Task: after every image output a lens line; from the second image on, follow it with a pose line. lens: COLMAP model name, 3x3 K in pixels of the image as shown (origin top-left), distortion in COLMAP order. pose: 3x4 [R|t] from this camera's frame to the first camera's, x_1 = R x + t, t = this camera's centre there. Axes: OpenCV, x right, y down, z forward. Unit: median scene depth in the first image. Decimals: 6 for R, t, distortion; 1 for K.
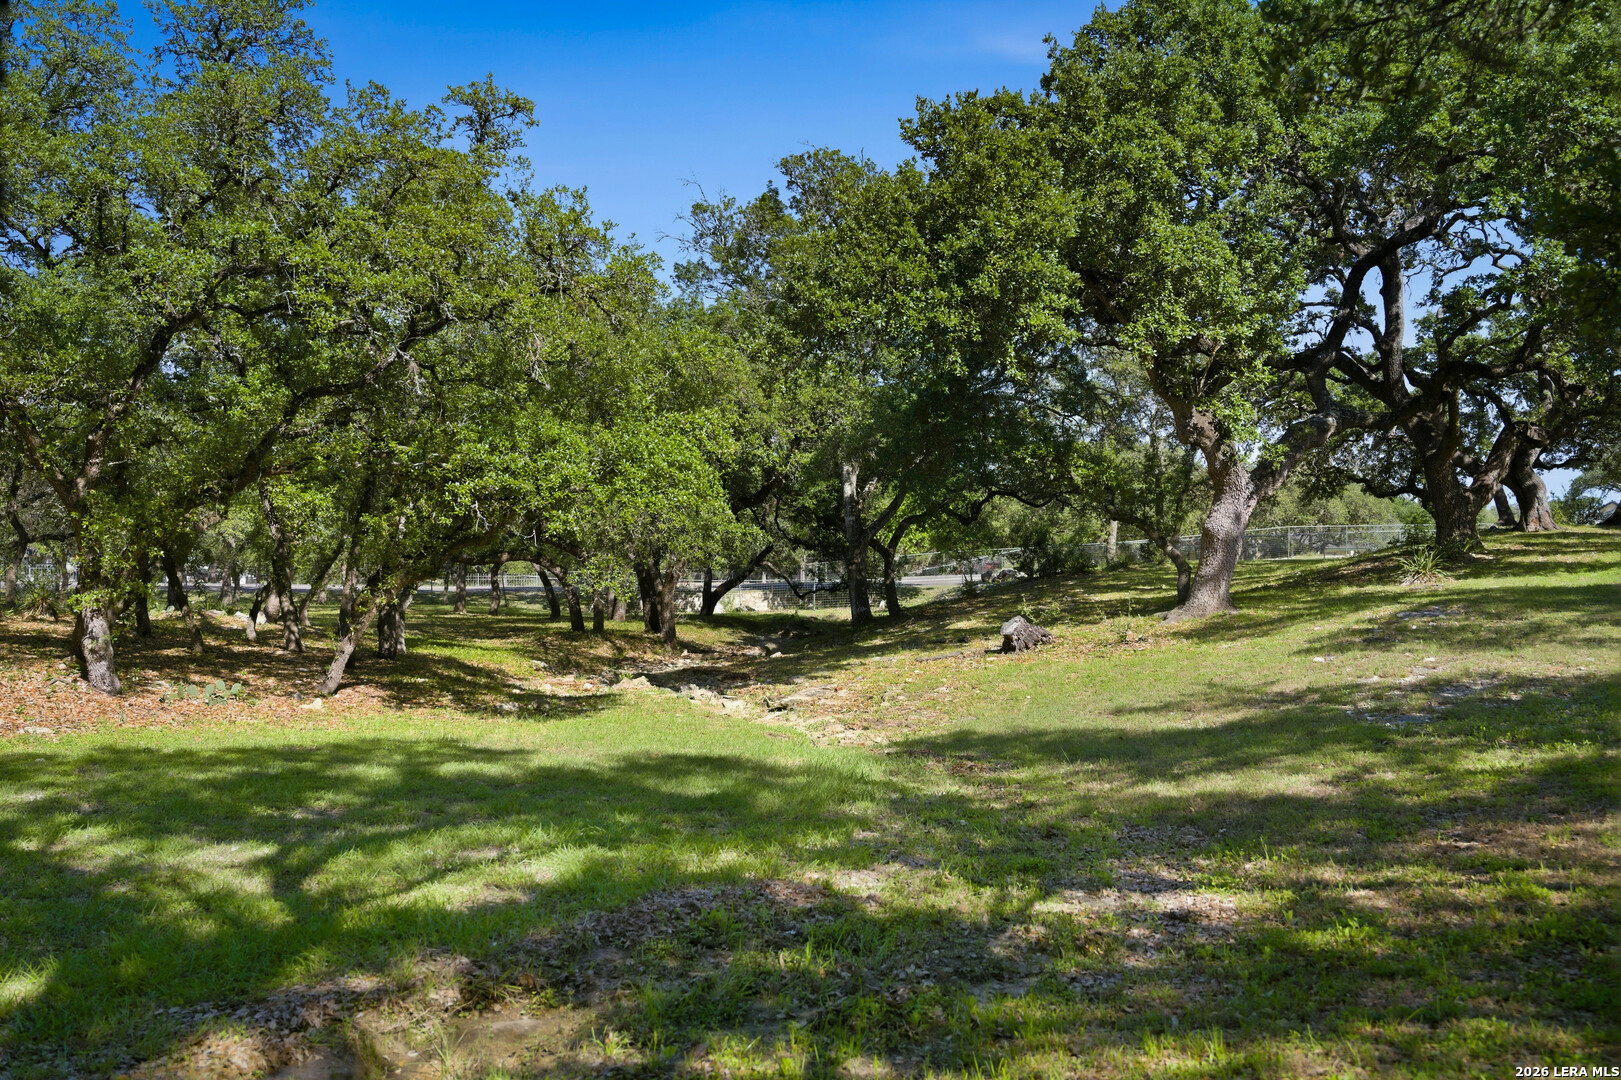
lens RADIAL K [[1614.5, 0, 809.3], [0, 1614.5, 543.2], [0, 0, 1]] dist [0.013585, 0.000000]
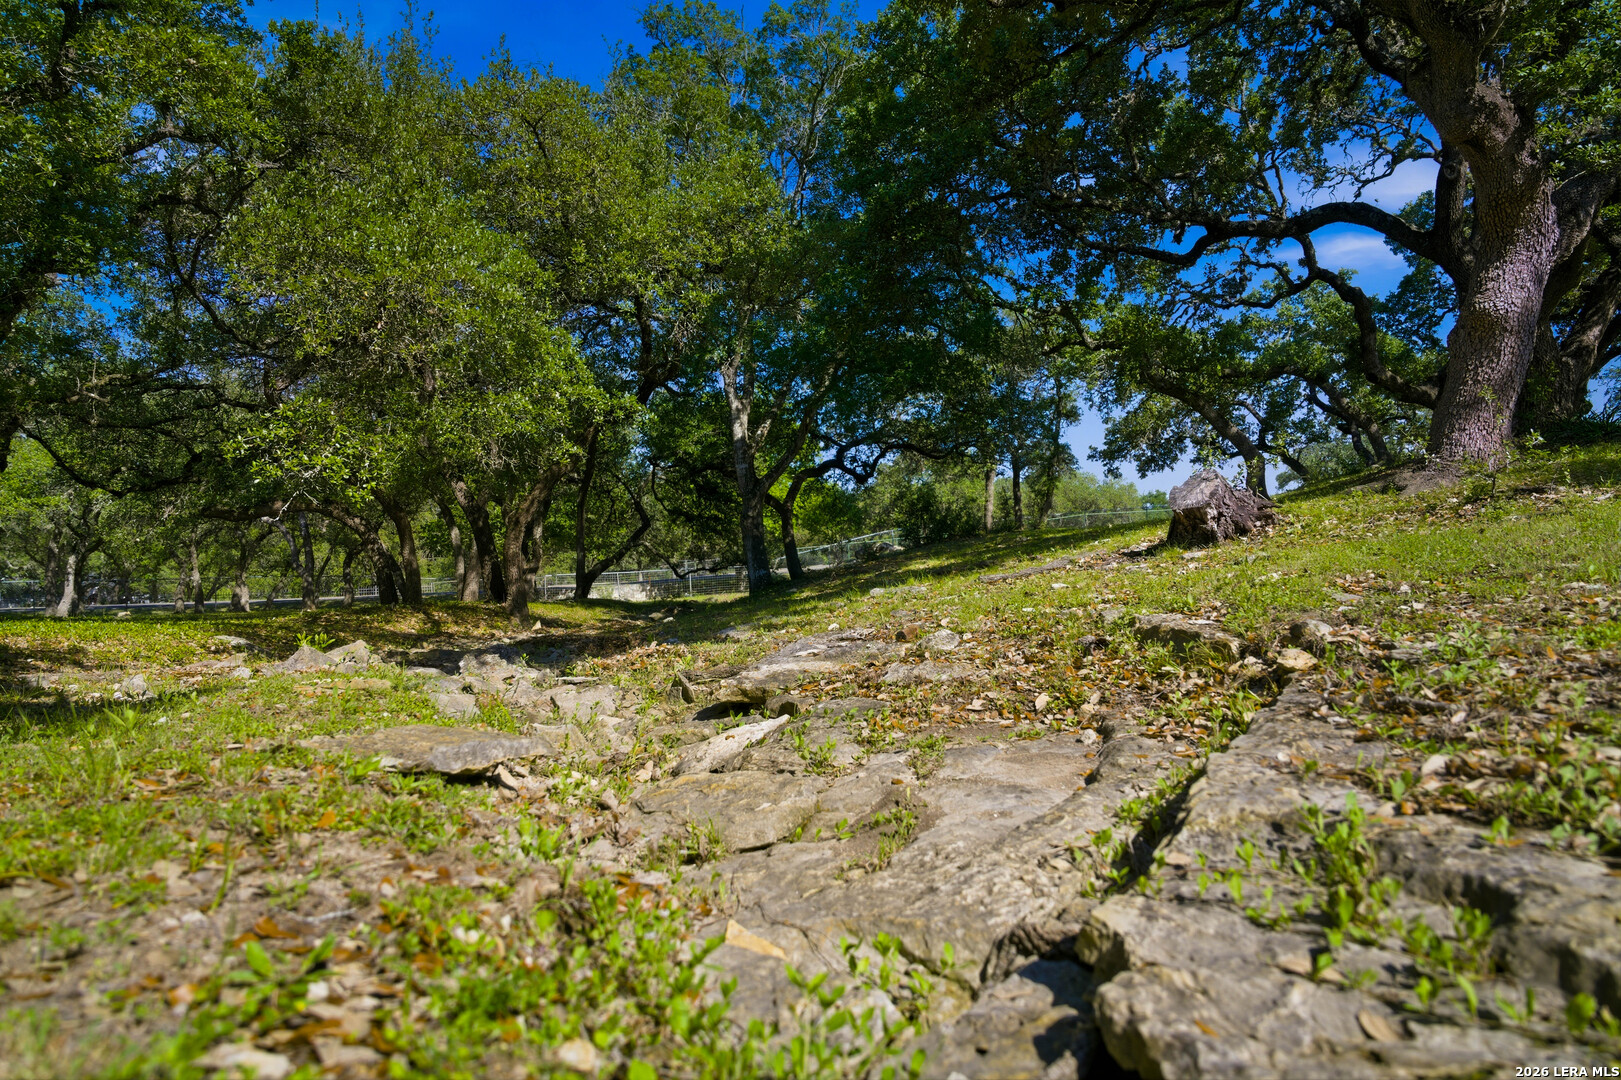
lens RADIAL K [[1118.1, 0, 812.8], [0, 1118.1, 533.4], [0, 0, 1]] dist [-0.025161, -0.000469]
pose [[0.990719, -0.043112, 0.128905, -0.013180], [0.047530, 0.998376, -0.031398, 0.035157], [-0.127342, 0.037234, 0.991160, 0.357983]]
